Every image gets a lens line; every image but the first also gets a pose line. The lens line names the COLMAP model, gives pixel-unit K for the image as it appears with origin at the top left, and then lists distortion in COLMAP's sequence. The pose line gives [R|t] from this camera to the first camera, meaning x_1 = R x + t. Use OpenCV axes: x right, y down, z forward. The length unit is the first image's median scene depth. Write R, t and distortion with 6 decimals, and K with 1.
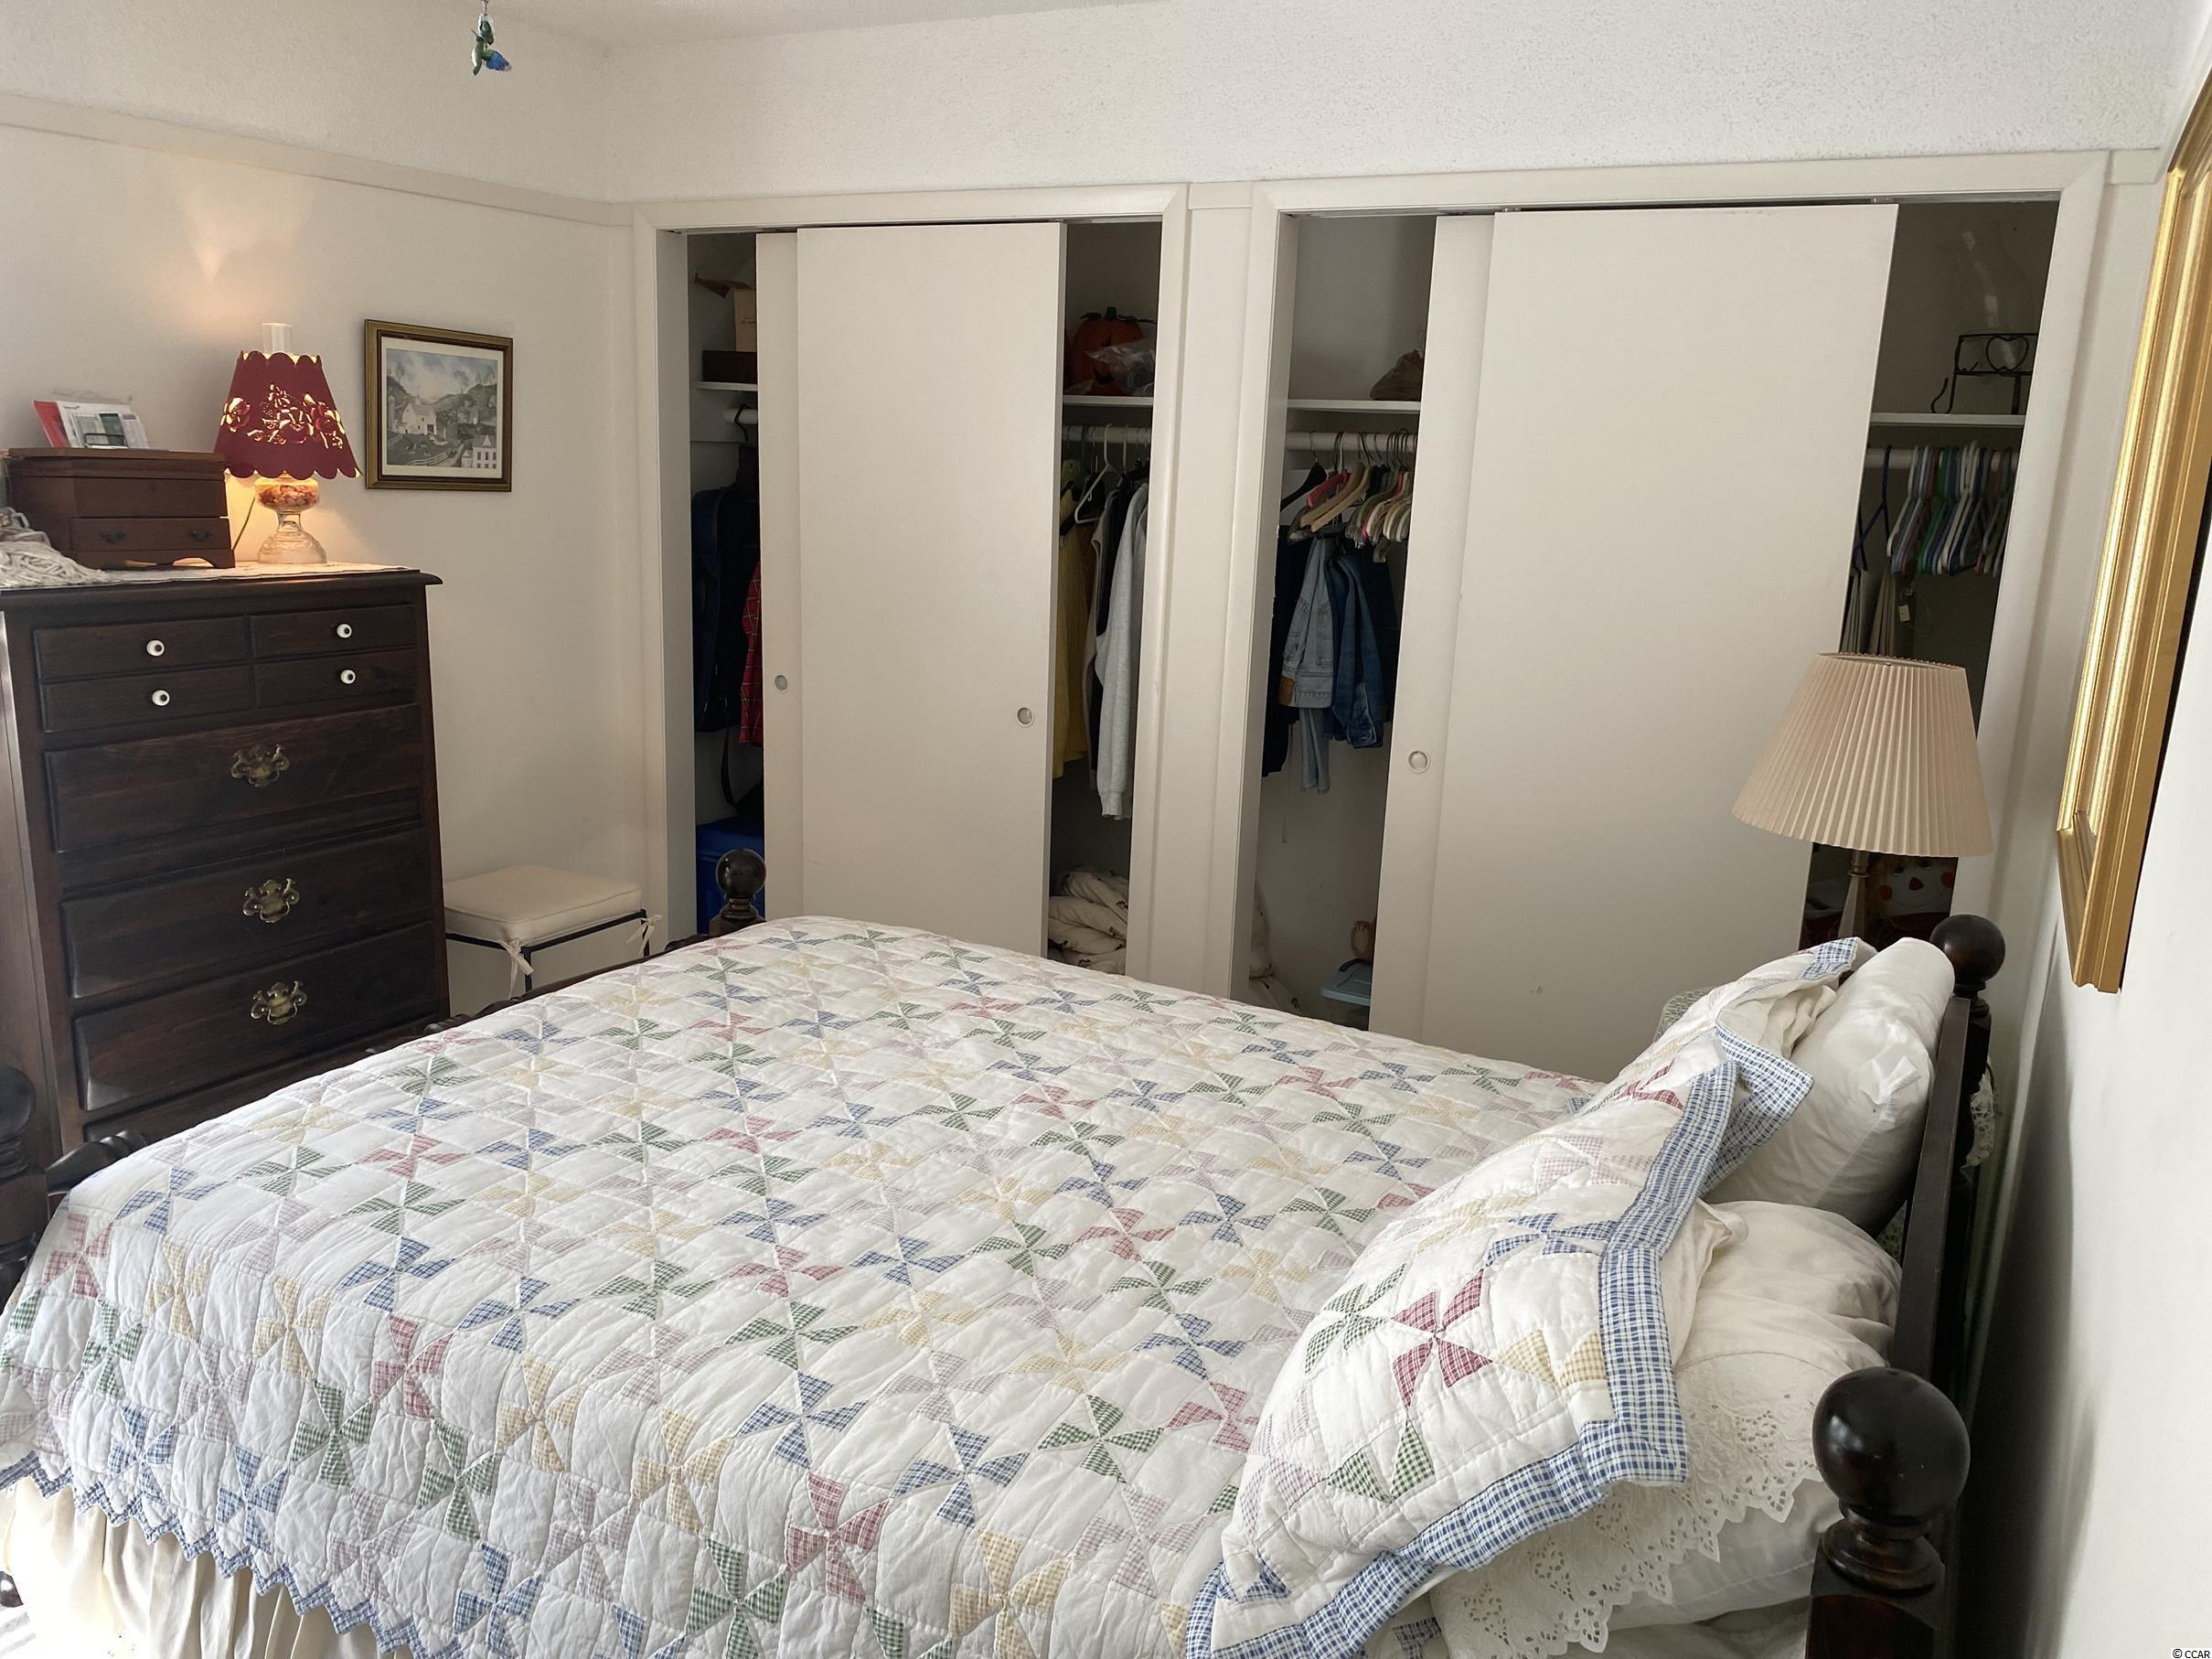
lens RADIAL K [[1676.7, 0, 1150.2], [0, 1676.7, 829.1], [0, 0, 1]] dist [0.032632, -0.044874]
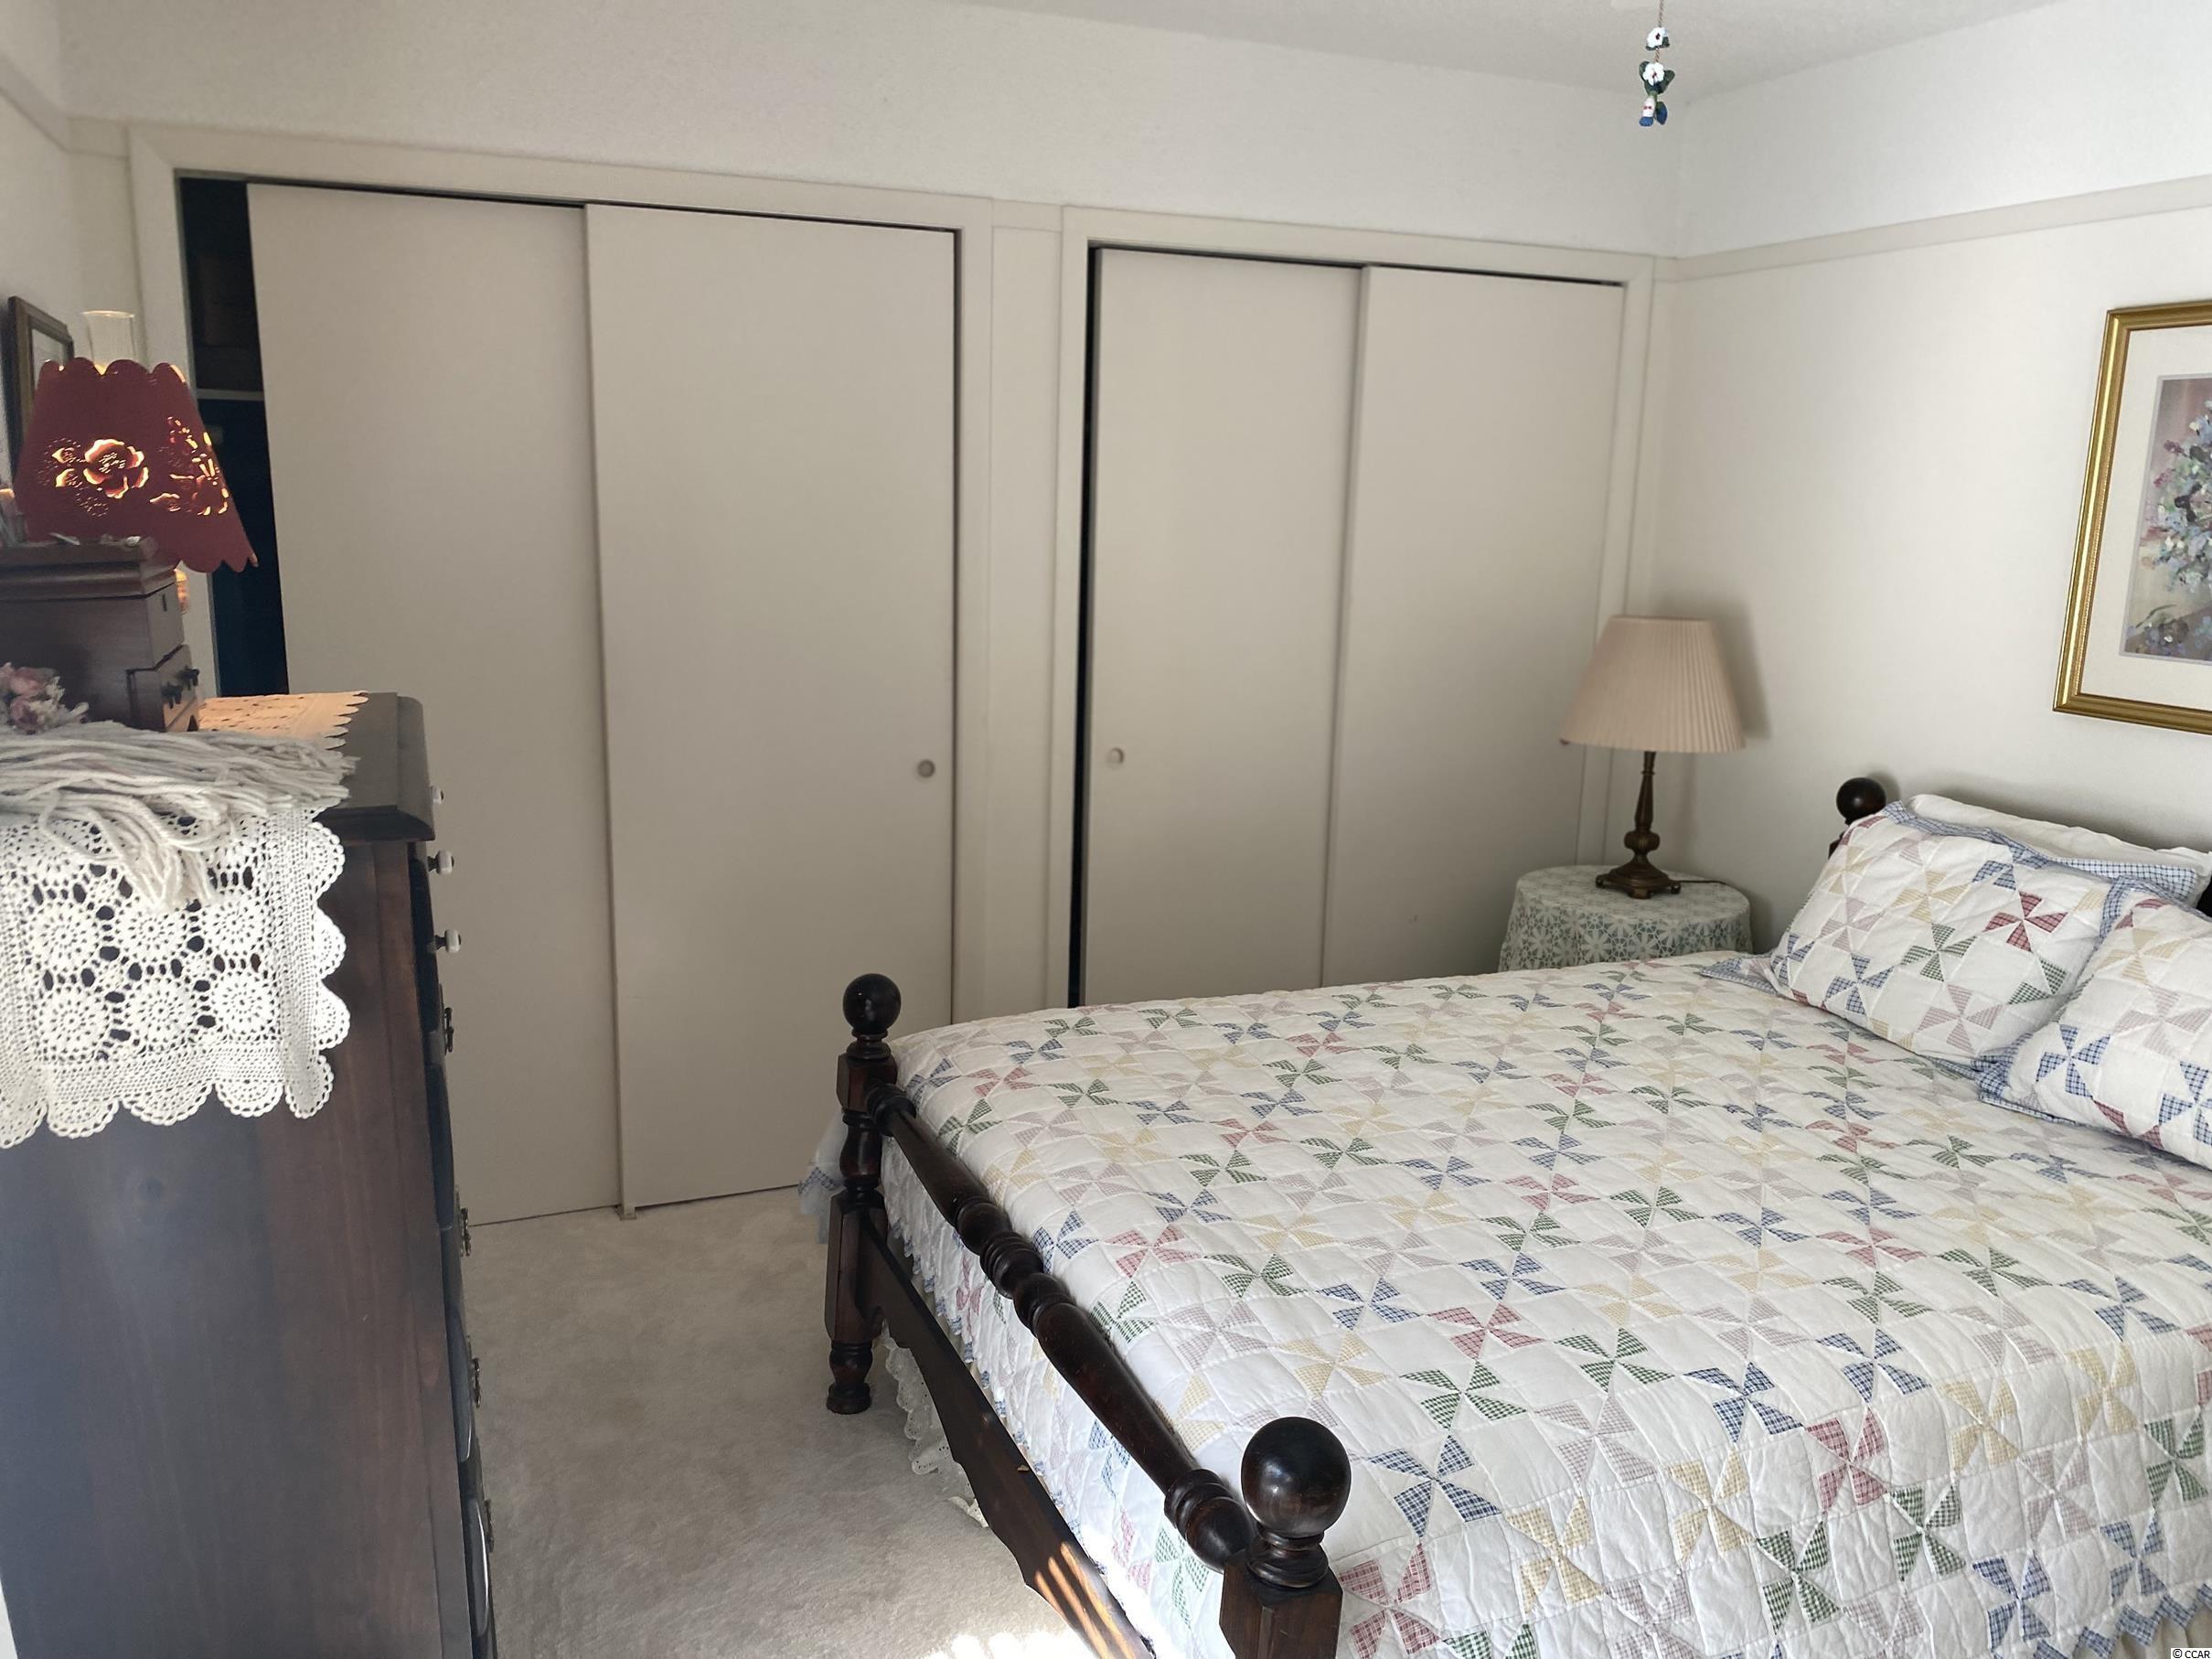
lens RADIAL K [[1676.7, 0, 1104.0], [0, 1676.7, 817.9], [0, 0, 1]] dist [0.032632, -0.044874]
pose [[0.645386, -0.181399, 0.742005, -1.012661], [0.171051, 0.981045, 0.091060, -0.157398], [-0.744459, 0.068152, 0.664181, 0.470032]]
